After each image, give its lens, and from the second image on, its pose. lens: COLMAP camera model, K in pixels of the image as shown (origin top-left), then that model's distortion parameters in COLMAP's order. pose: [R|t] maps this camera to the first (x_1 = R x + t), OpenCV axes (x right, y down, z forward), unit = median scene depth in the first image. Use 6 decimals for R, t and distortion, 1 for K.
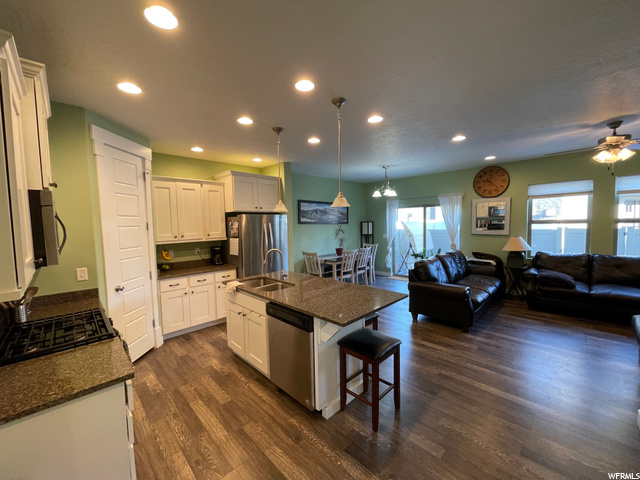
lens RADIAL K [[258.2, 0, 317.5], [0, 258.2, 239.5], [0, 0, 1]] dist [-0.000190, 0.000003]
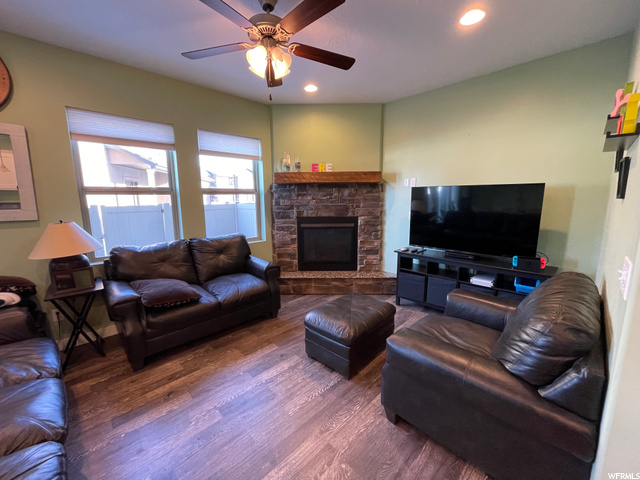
lens RADIAL K [[258.2, 0, 317.5], [0, 258.2, 239.5], [0, 0, 1]] dist [-0.000190, 0.000003]
pose [[0.004190, -0.139645, 0.990193, 0.352149], [0.073845, 0.987541, 0.138958, -0.011962], [-0.997261, 0.072539, 0.014450, 0.588476]]
